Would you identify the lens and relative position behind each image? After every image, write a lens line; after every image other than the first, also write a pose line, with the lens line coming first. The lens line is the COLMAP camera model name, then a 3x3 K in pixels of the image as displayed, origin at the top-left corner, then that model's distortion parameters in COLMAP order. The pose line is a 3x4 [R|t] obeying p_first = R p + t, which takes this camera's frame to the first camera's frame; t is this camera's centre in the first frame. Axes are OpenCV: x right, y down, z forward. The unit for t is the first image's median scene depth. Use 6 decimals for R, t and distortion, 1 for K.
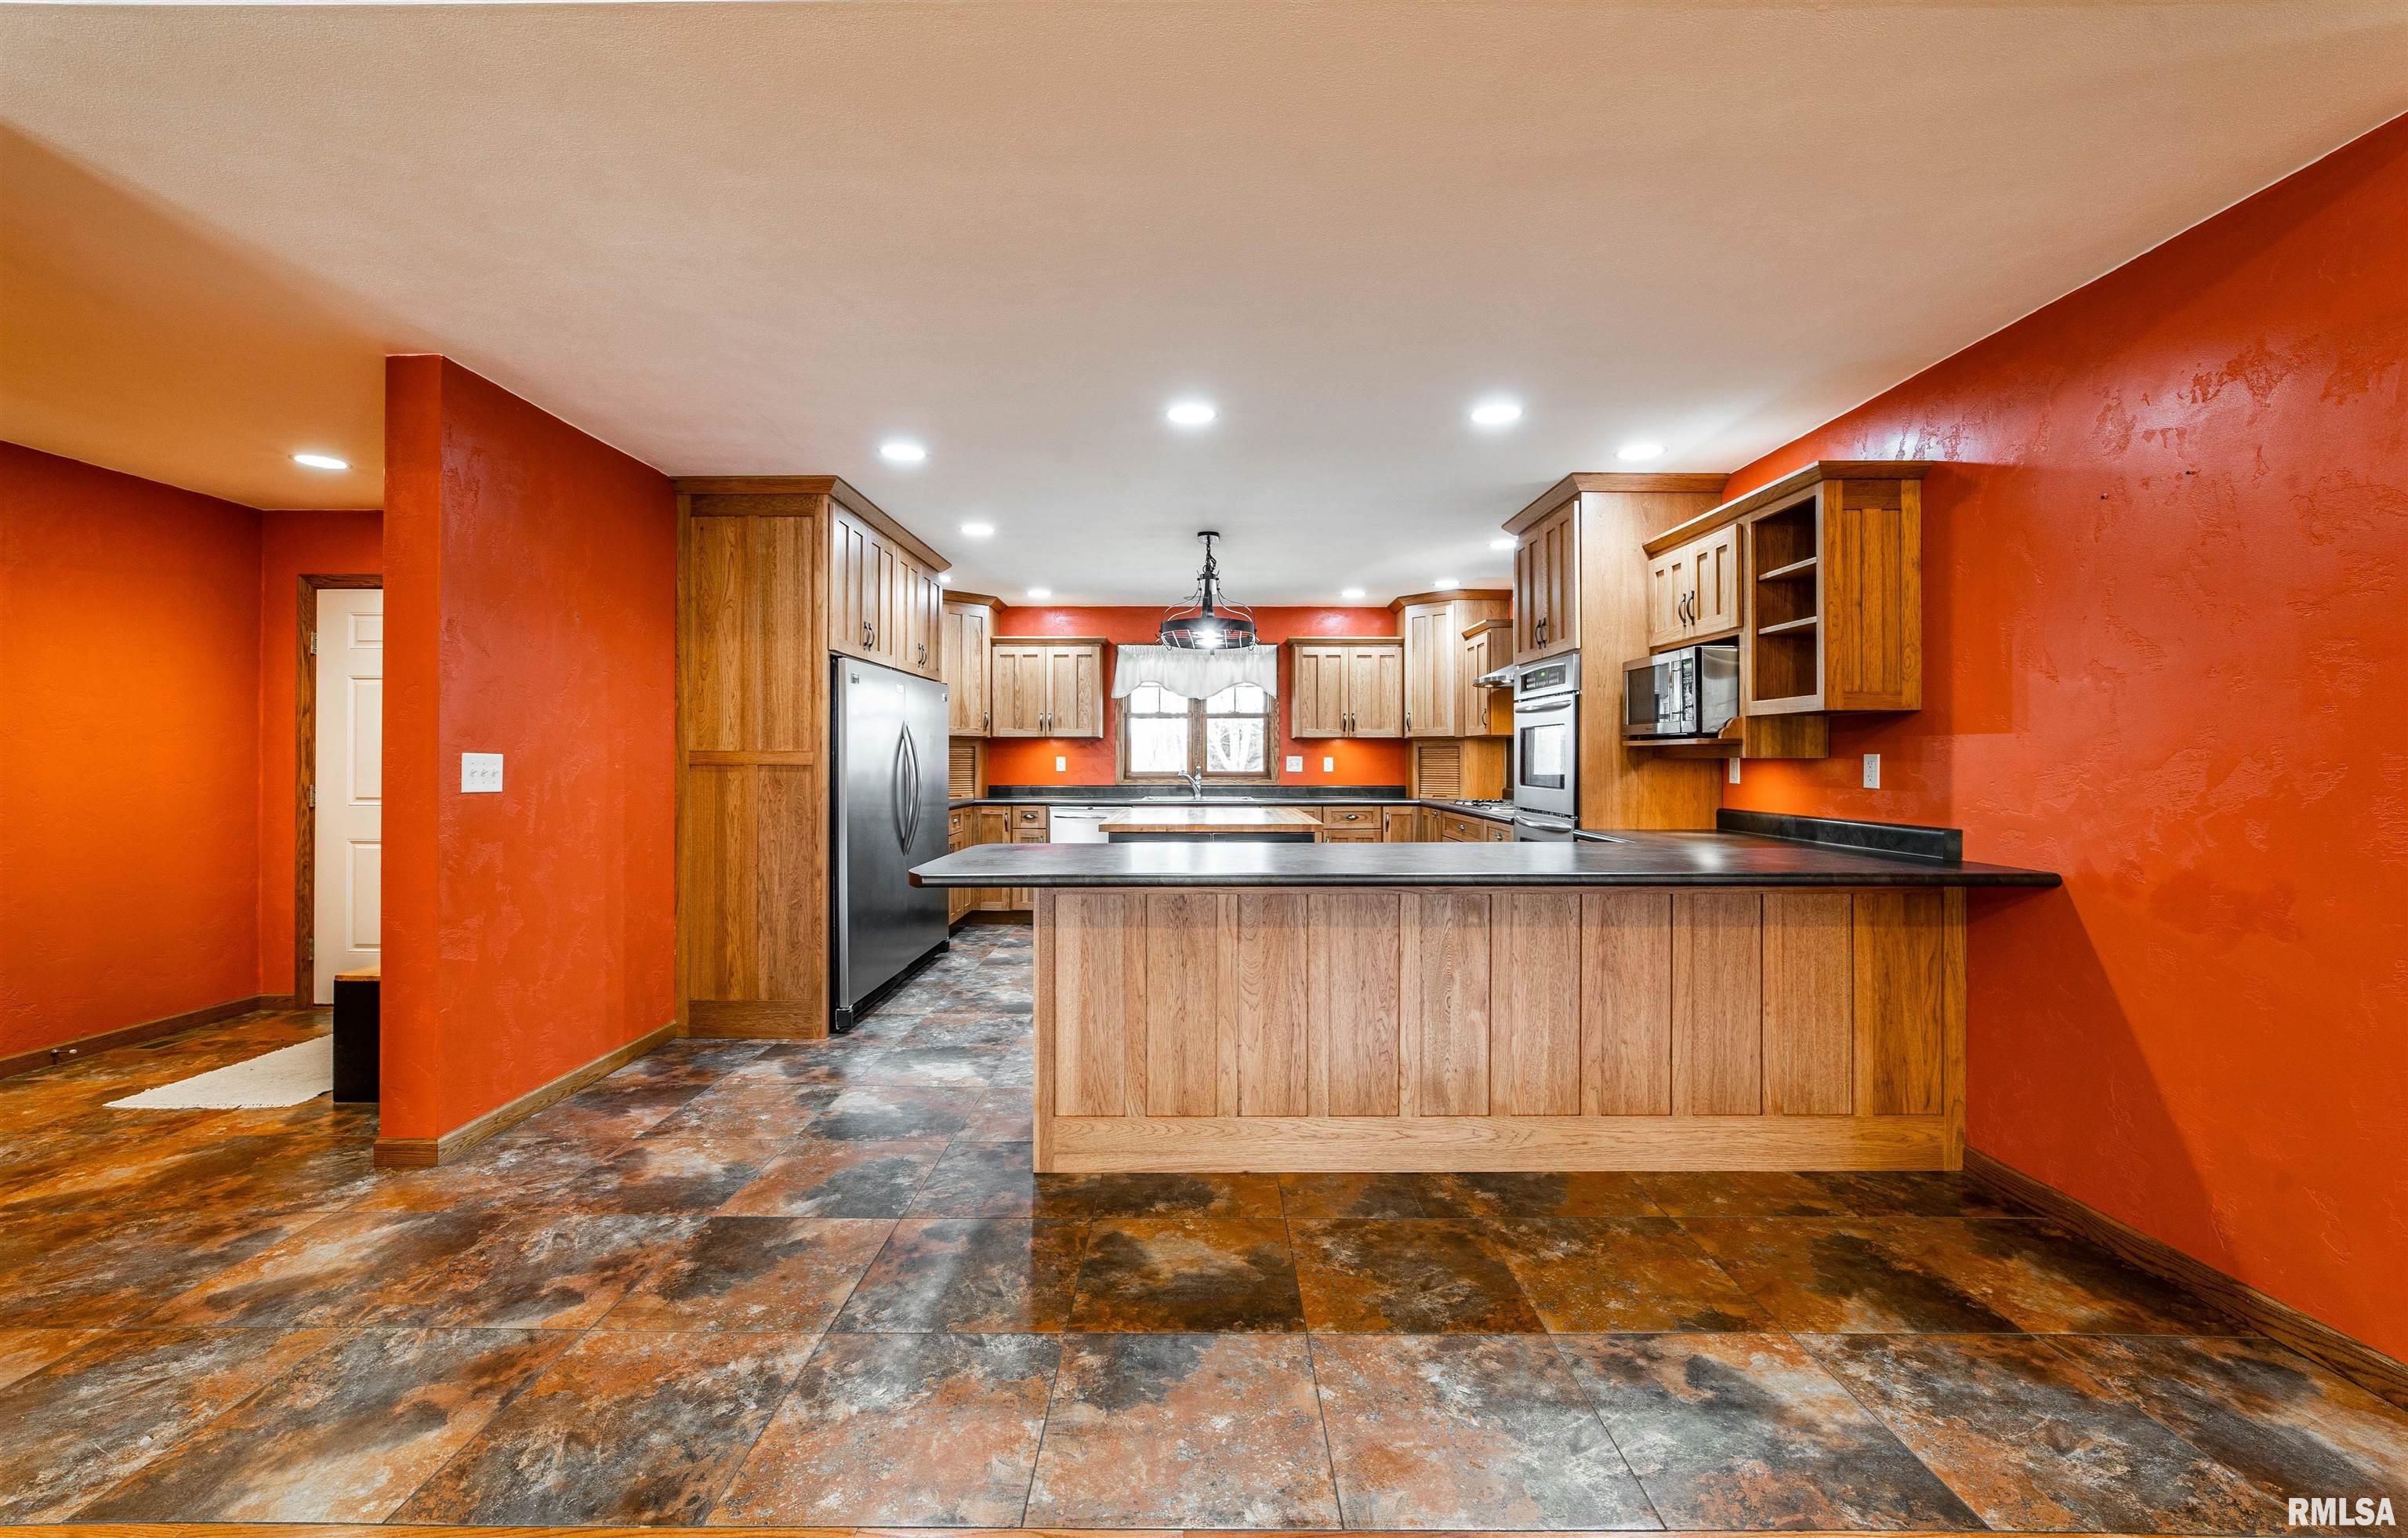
lens RADIAL K [[944.0, 0, 1192.7], [0, 944.0, 752.5], [0, 0, 1]] dist [-0.018733, 0.007288]
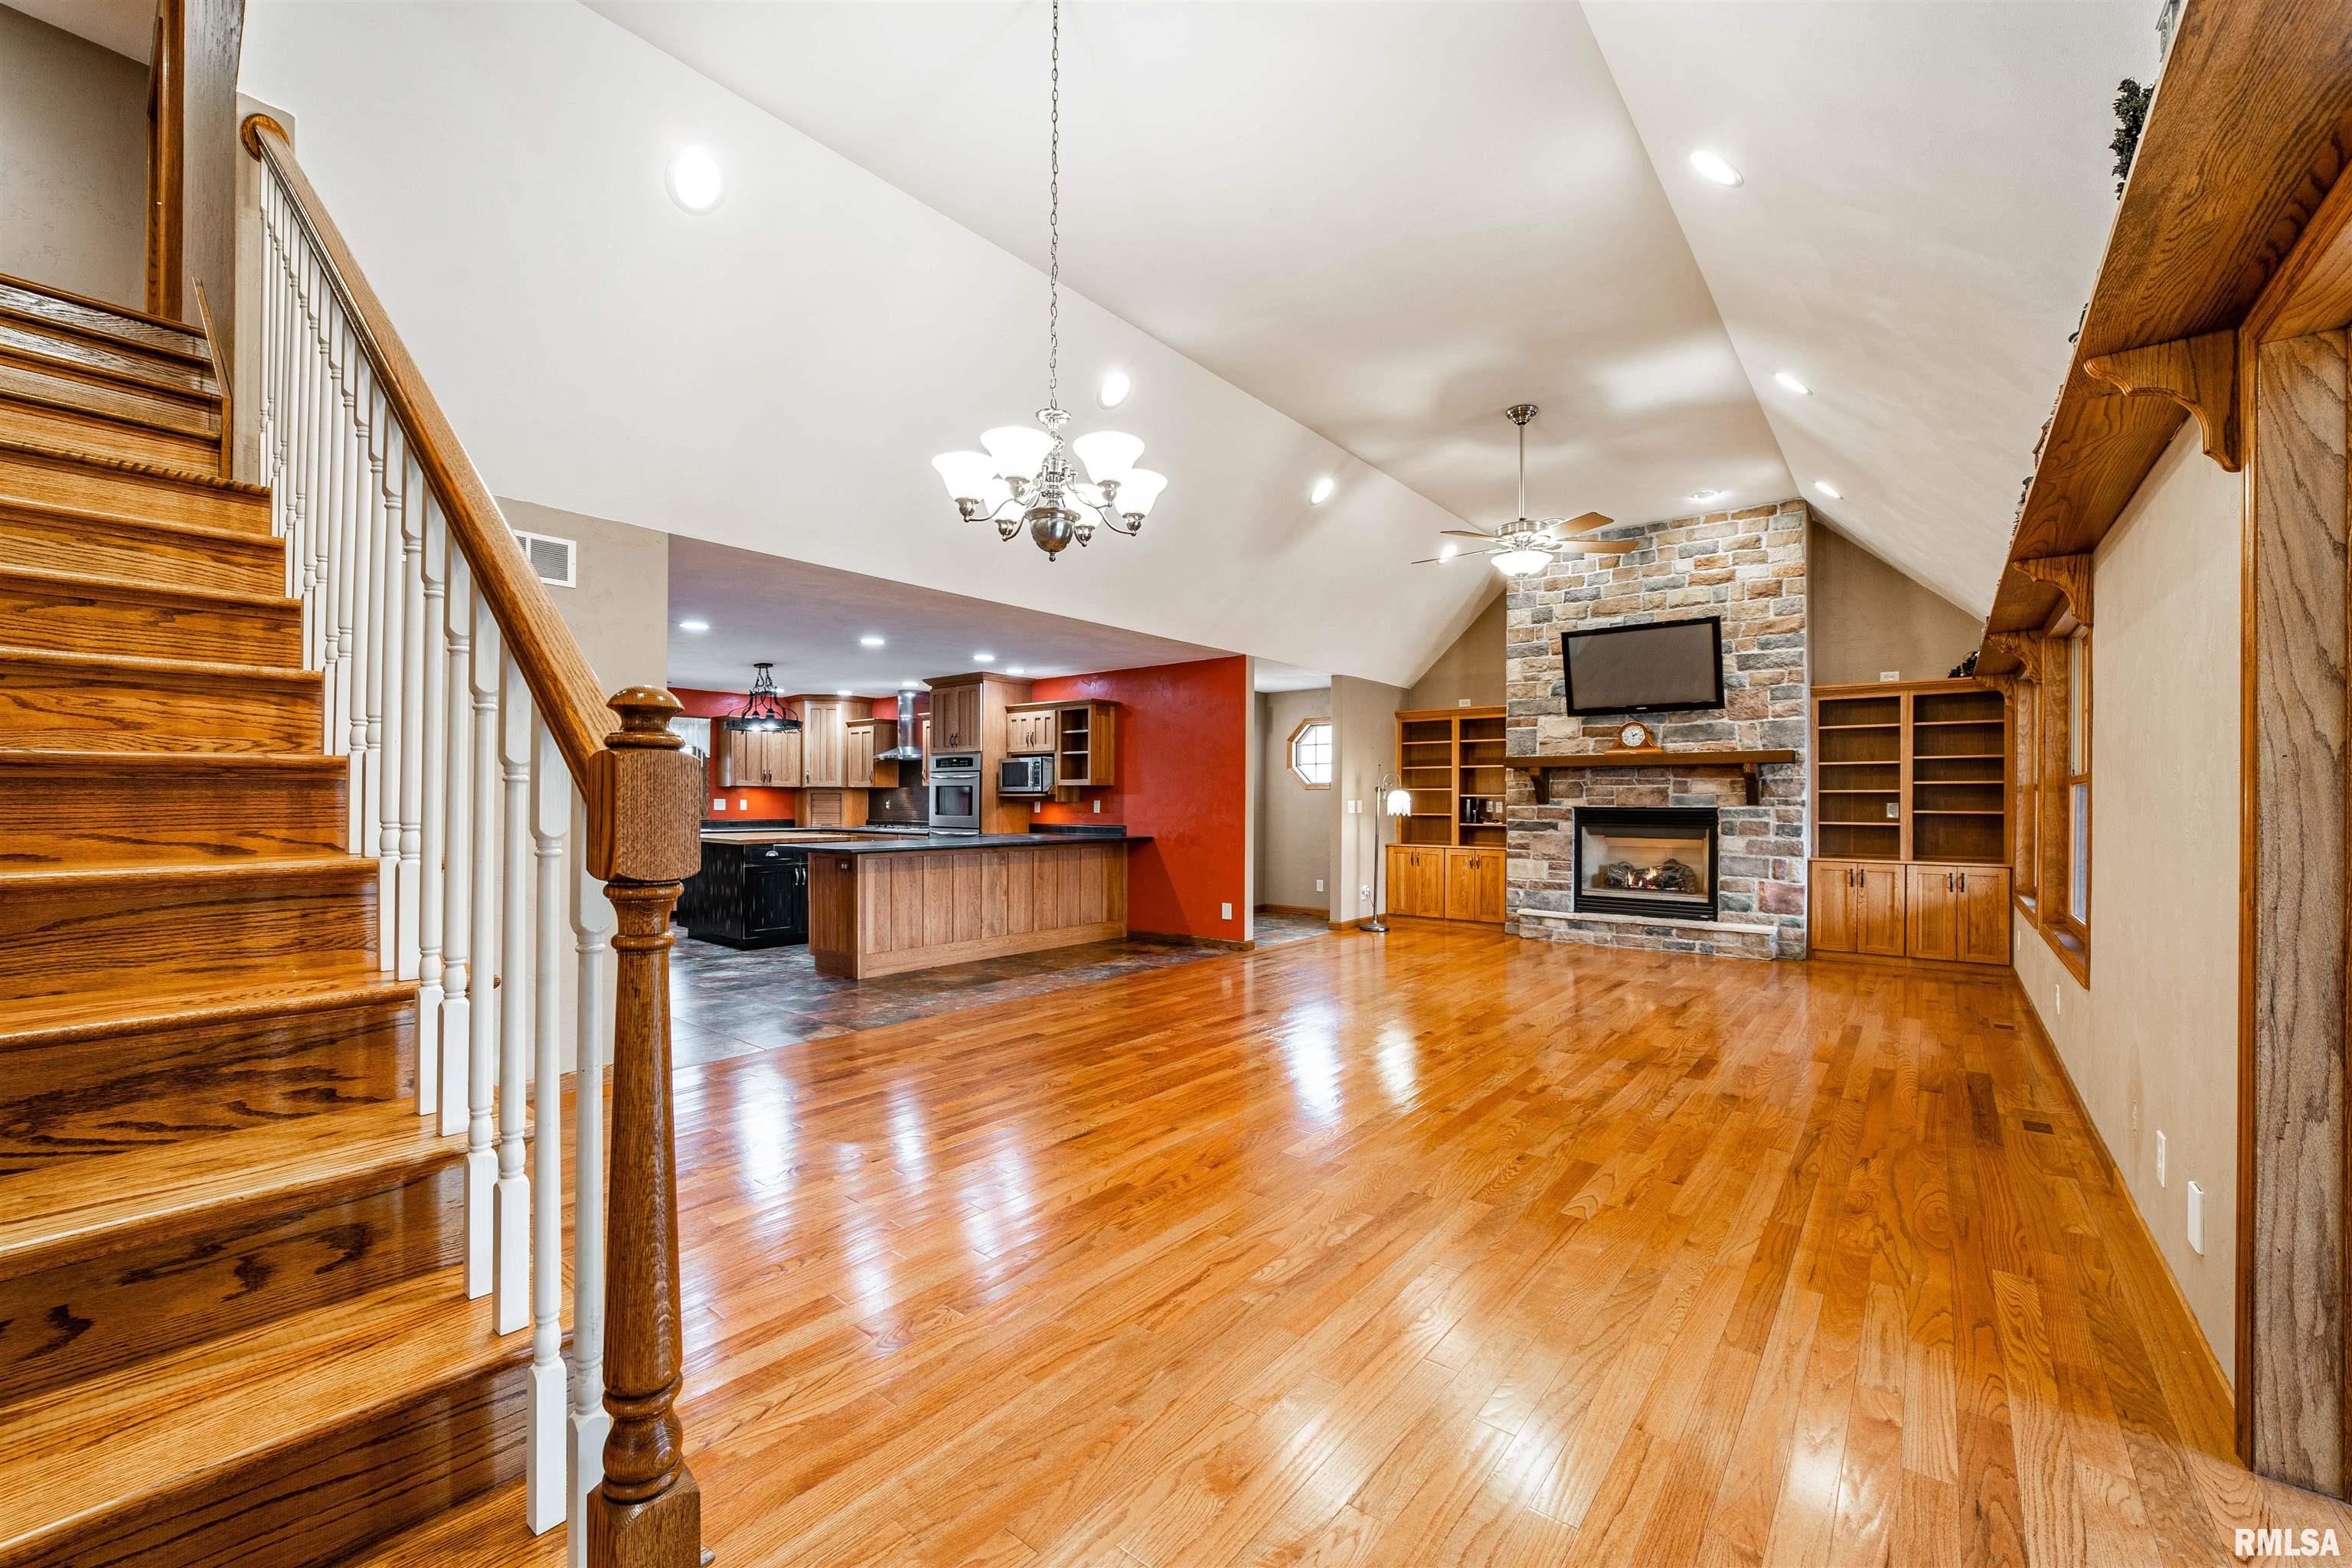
lens RADIAL K [[936.9, 0, 1163.6], [0, 936.9, 804.8], [0, 0, 1]] dist [-0.024296, 0.006707]
pose [[0.634769, 0.000376, 0.772702, -1.186959], [-0.008888, 0.999937, 0.006814, -0.005745], [-0.772651, -0.011193, 0.634733, -0.838829]]
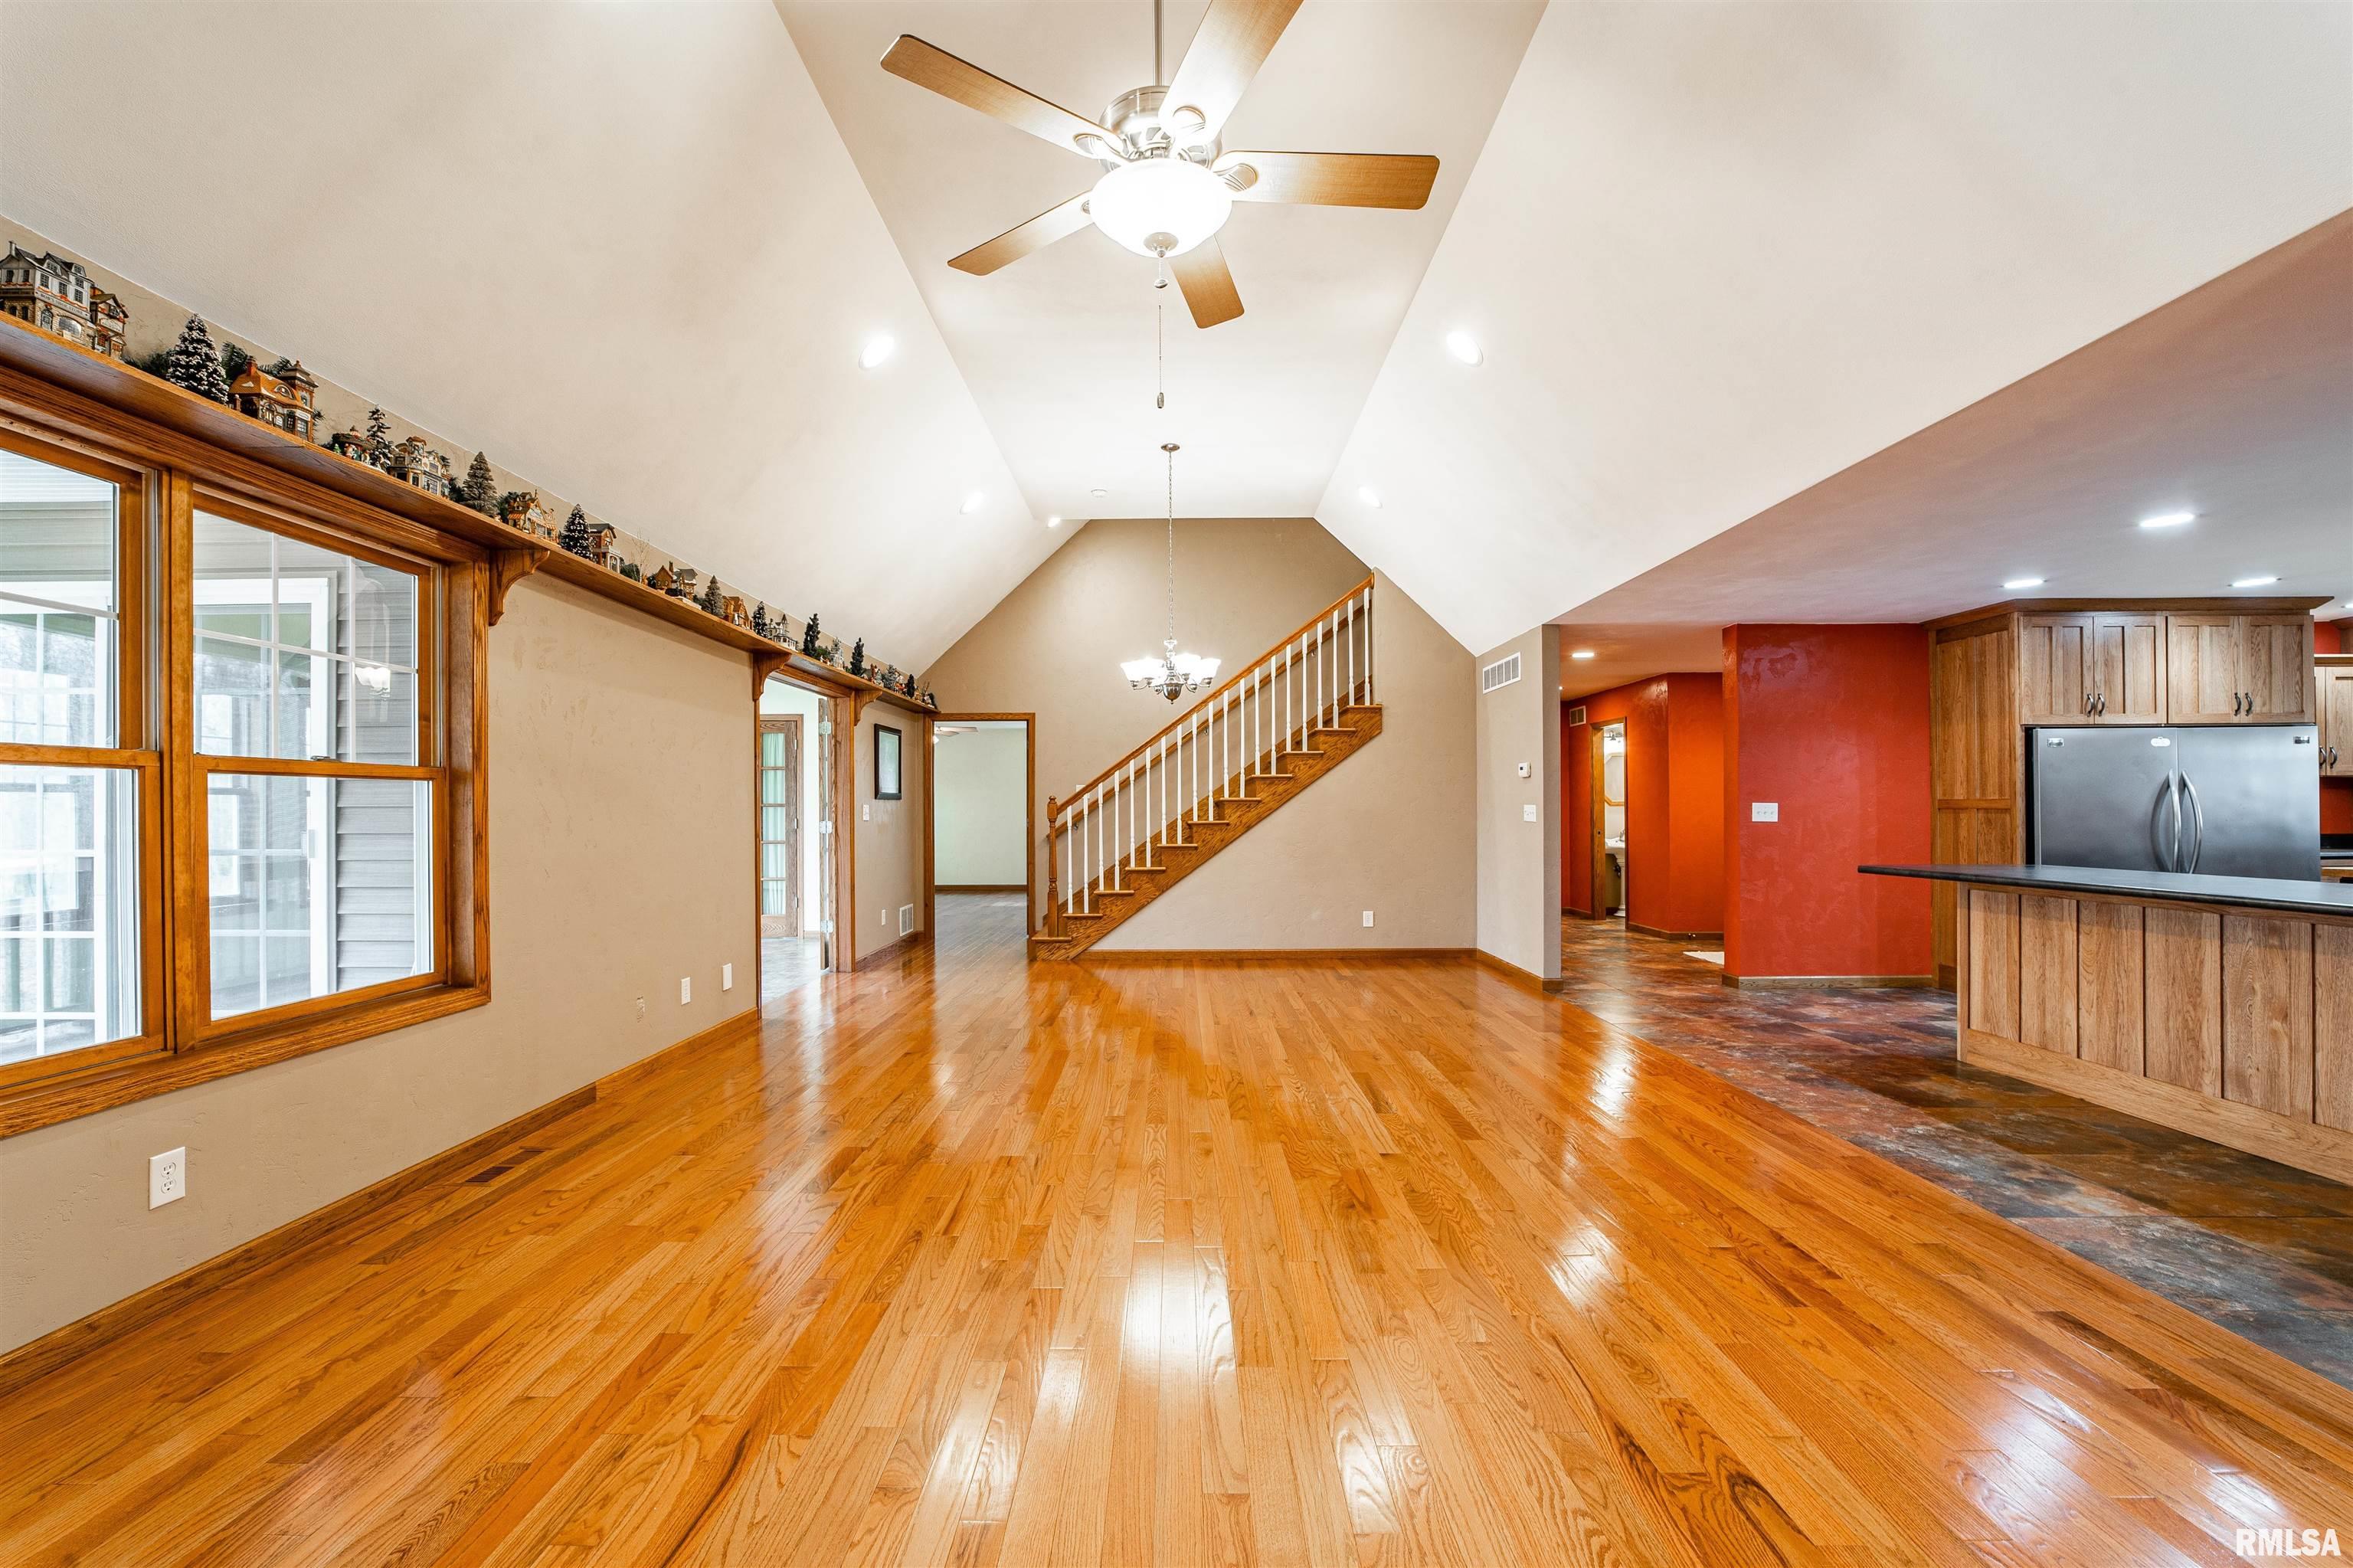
lens RADIAL K [[937.3, 0, 1164.1], [0, 937.3, 804.8], [0, 0, 1]] dist [-0.024296, 0.006707]
pose [[-0.012177, -0.004840, -0.999914, 1.162213], [0.011235, 0.999925, -0.004977, 0.000196], [0.999863, -0.011294, -0.012121, -0.275569]]
